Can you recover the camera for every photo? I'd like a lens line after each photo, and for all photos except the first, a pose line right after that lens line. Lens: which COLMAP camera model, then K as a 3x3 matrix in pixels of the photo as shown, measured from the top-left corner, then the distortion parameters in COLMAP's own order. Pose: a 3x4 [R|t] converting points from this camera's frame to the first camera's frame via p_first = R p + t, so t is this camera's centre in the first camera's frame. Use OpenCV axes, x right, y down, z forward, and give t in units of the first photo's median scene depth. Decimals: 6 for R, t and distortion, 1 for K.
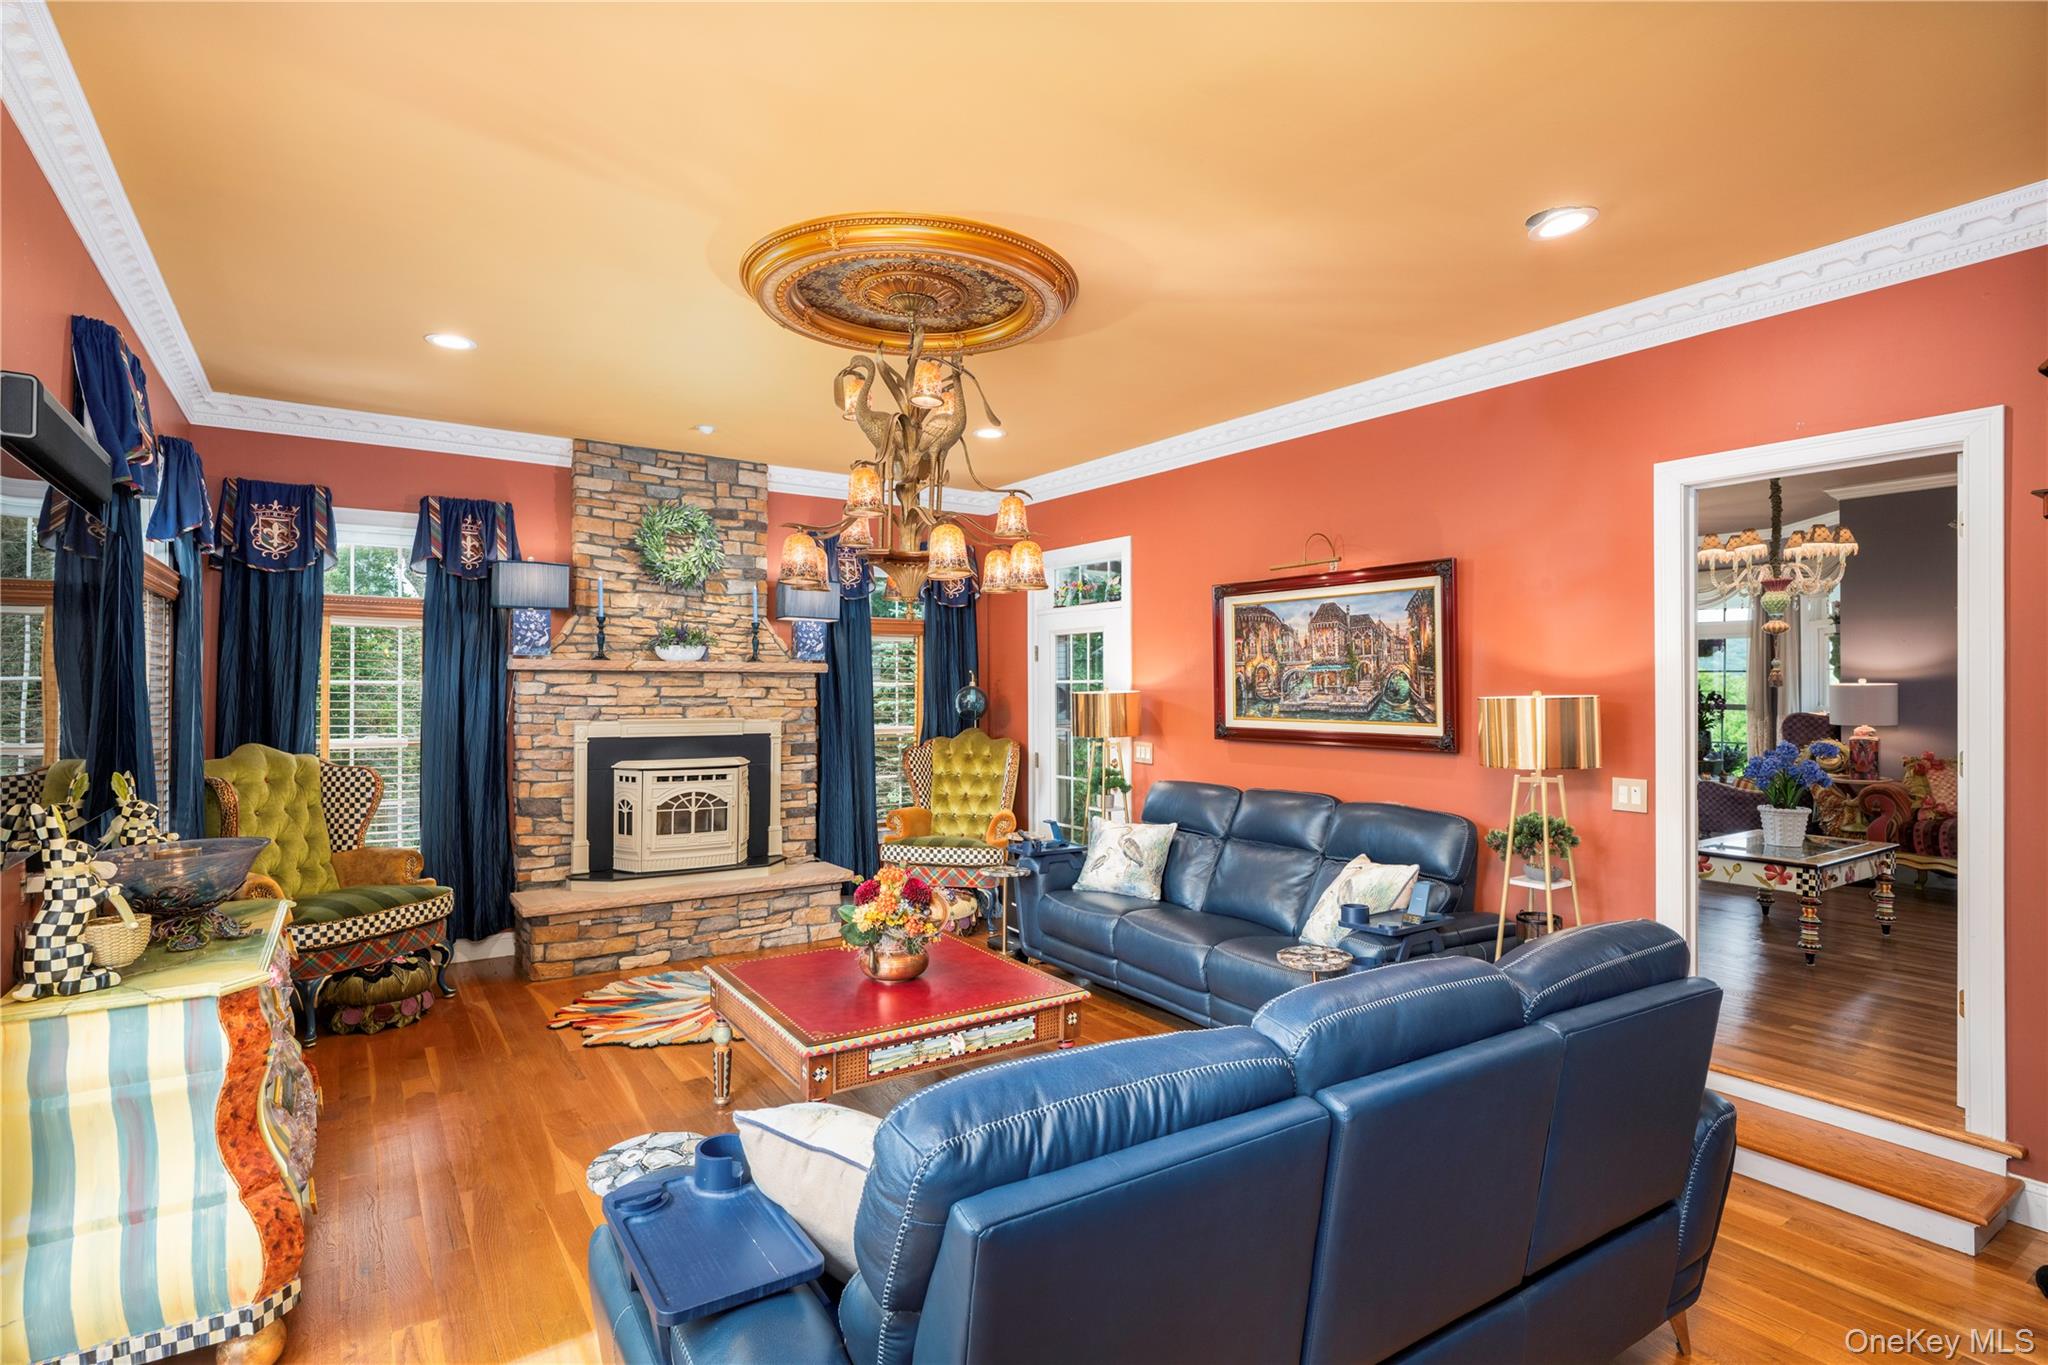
lens RADIAL K [[1017.6, 0, 1021.4], [0, 1017.6, 688.6], [0, 0, 1]] dist [-0.000122, 0.000171]
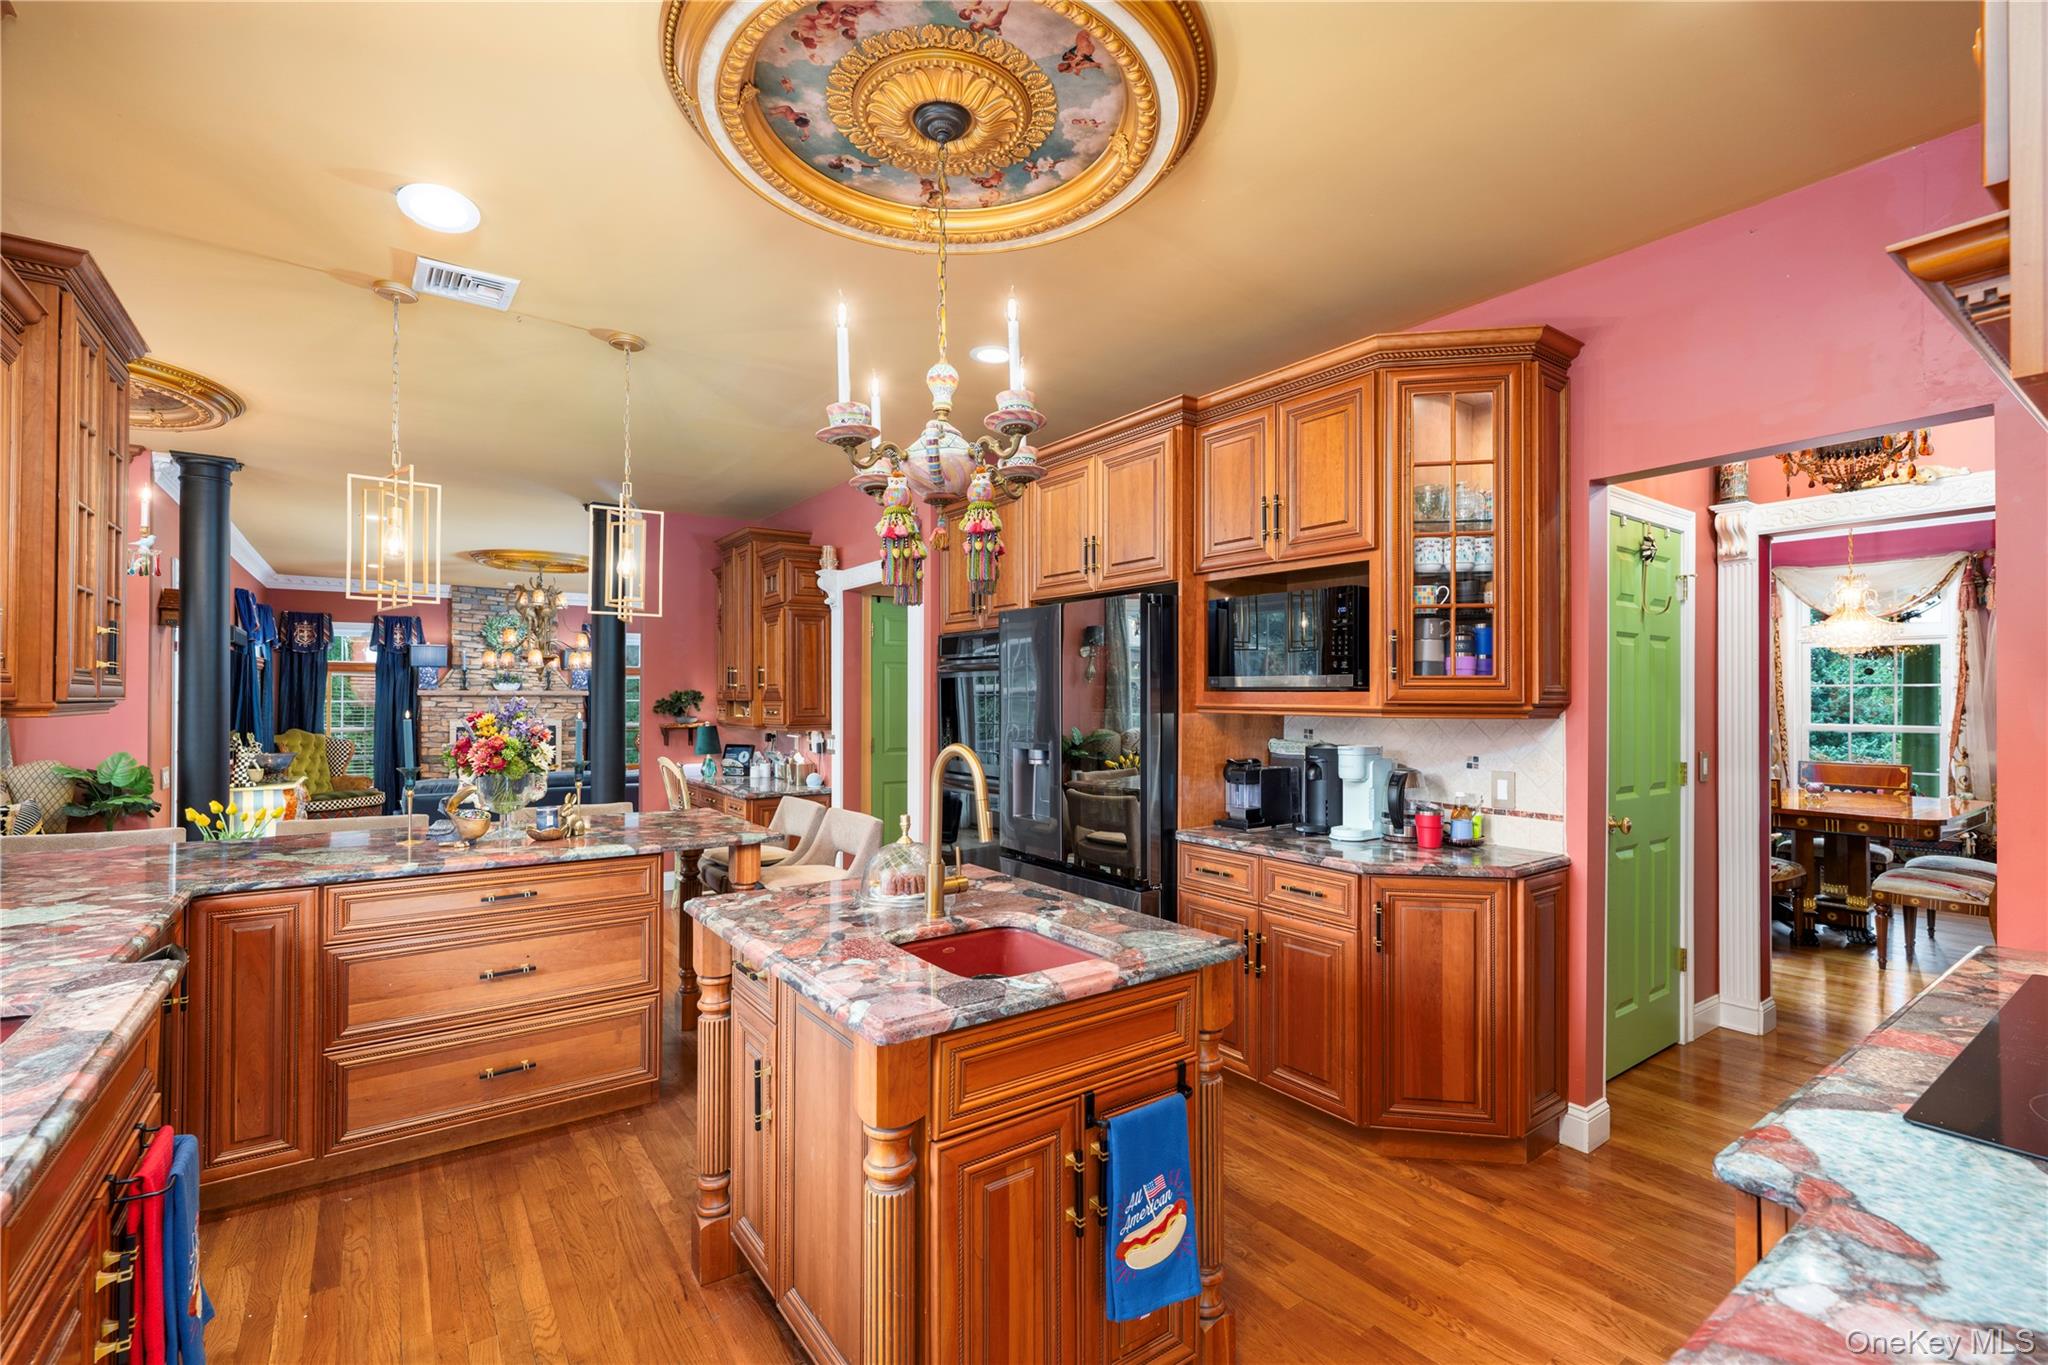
lens RADIAL K [[897.4, 0, 1022.7], [0, 897.4, 694.3], [0, 0, 1]] dist [-0.000756, -0.000055]
pose [[0.999488, -0.002675, 0.031872, 0.713081], [0.002819, 0.999986, -0.004450, -0.008821], [-0.031860, 0.004538, 0.999482, -0.933079]]
